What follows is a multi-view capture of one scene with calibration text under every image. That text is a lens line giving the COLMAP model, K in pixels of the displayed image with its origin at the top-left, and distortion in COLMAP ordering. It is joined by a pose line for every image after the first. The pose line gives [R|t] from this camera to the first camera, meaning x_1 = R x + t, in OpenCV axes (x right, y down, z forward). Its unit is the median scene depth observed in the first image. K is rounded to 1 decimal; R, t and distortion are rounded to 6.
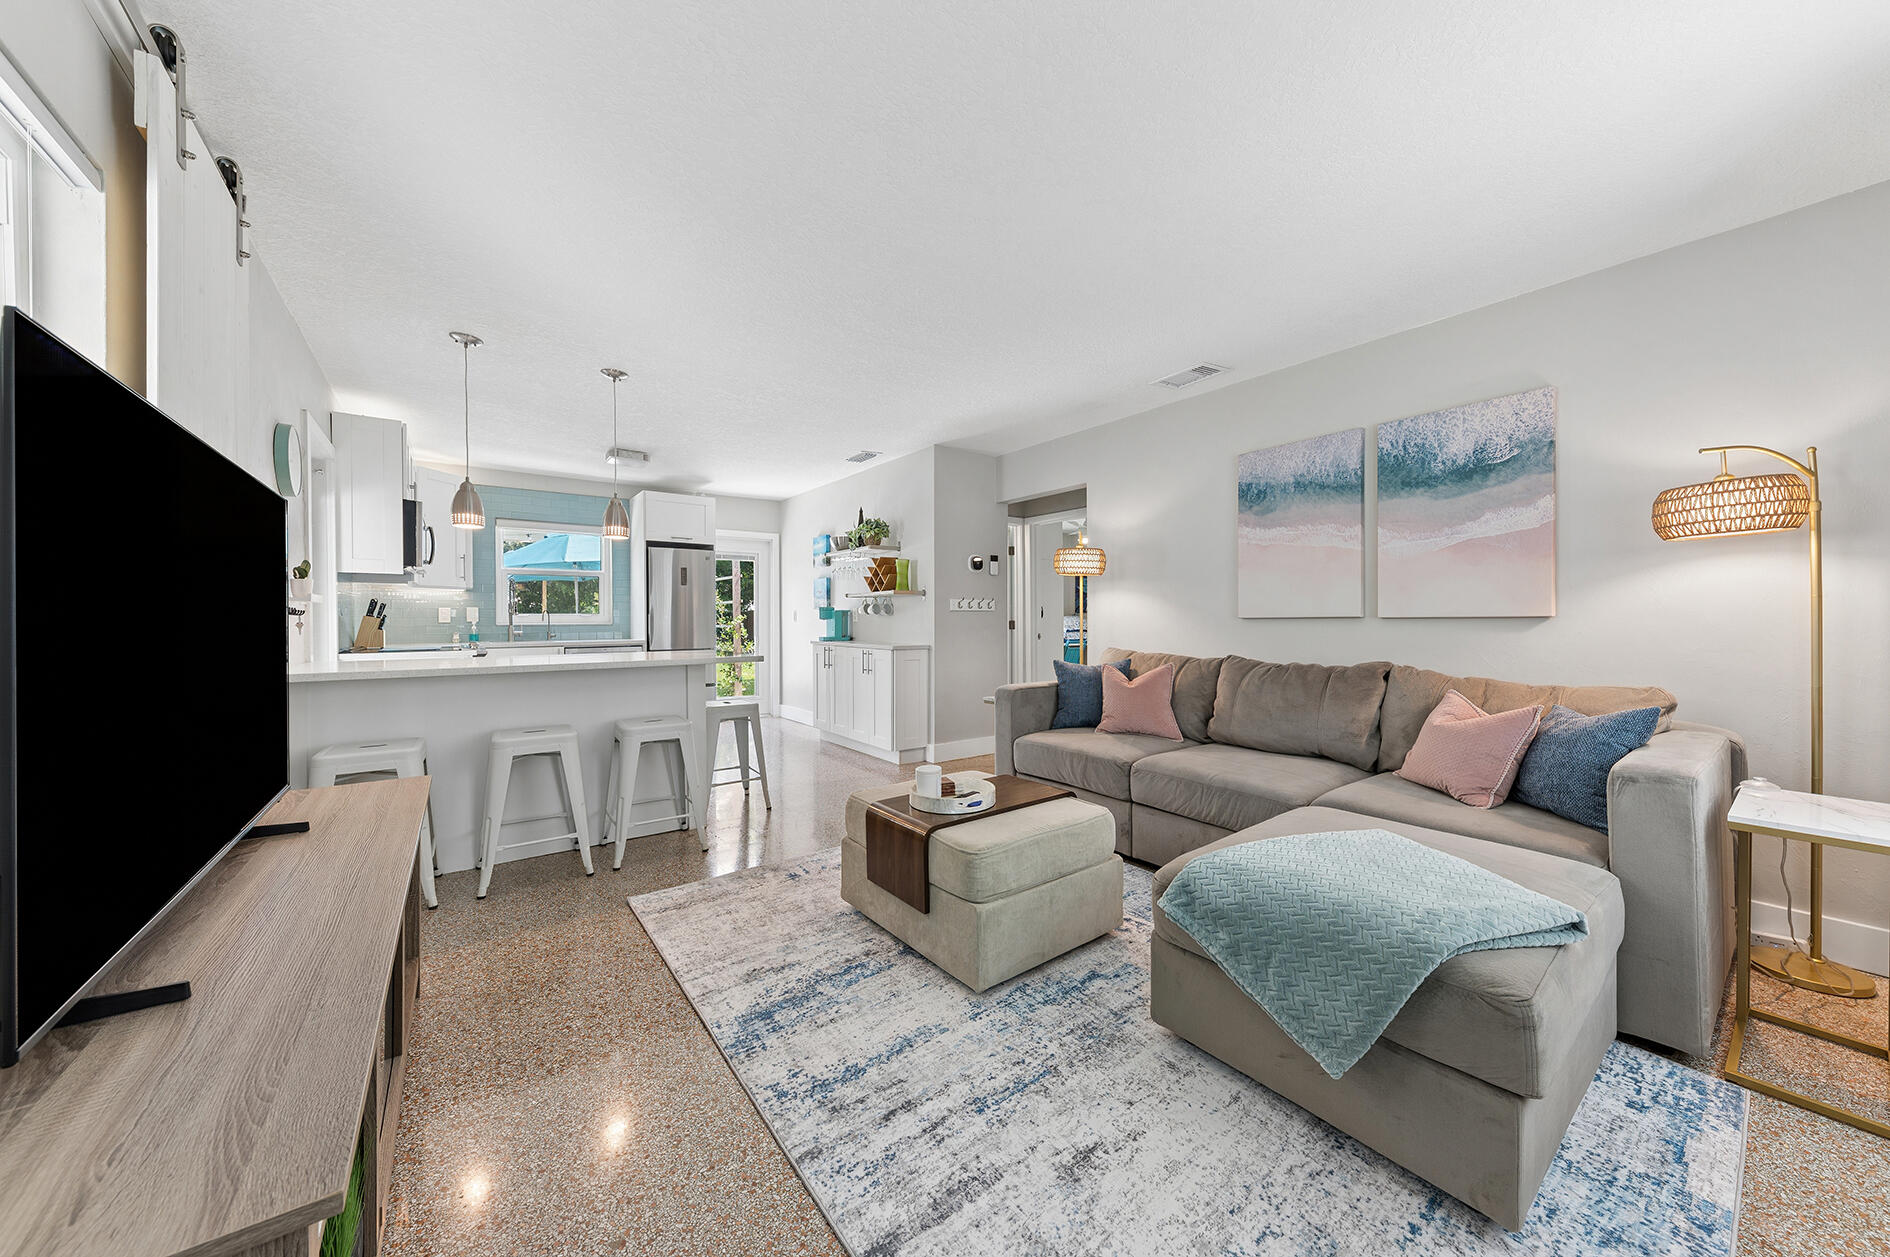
lens RADIAL K [[653.4, 0, 954.2], [0, 653.4, 615.8], [0, 0, 1]] dist [0.000661, -0.002022]
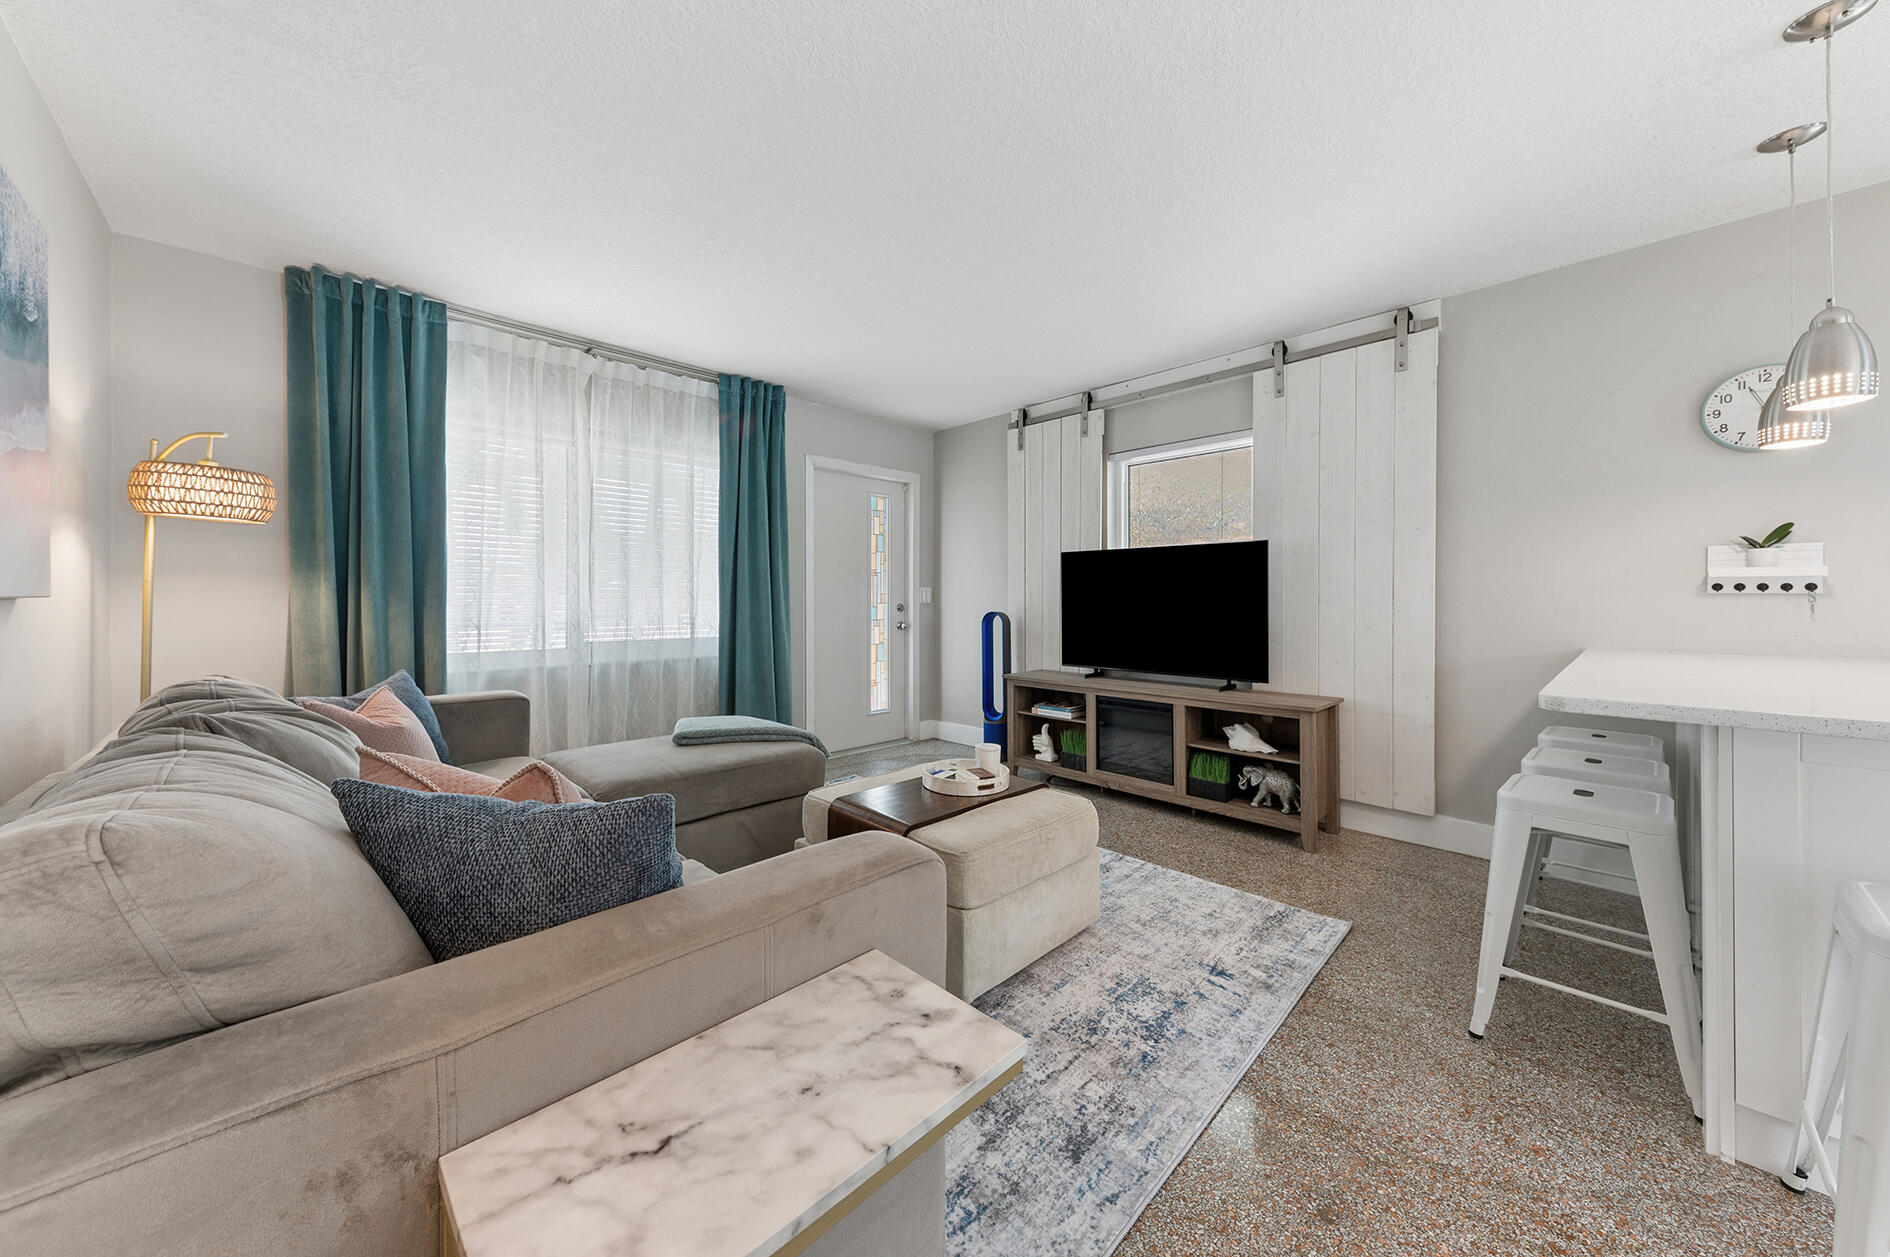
lens RADIAL K [[656.9, 0, 942.8], [0, 656.9, 598.1], [0, 0, 1]] dist [0.002371, -0.000033]
pose [[-0.992930, 0.002938, -0.118665, 0.064781], [0.003652, 0.999976, -0.005803, 0.003793], [0.118645, -0.006195, -0.992917, 0.861785]]
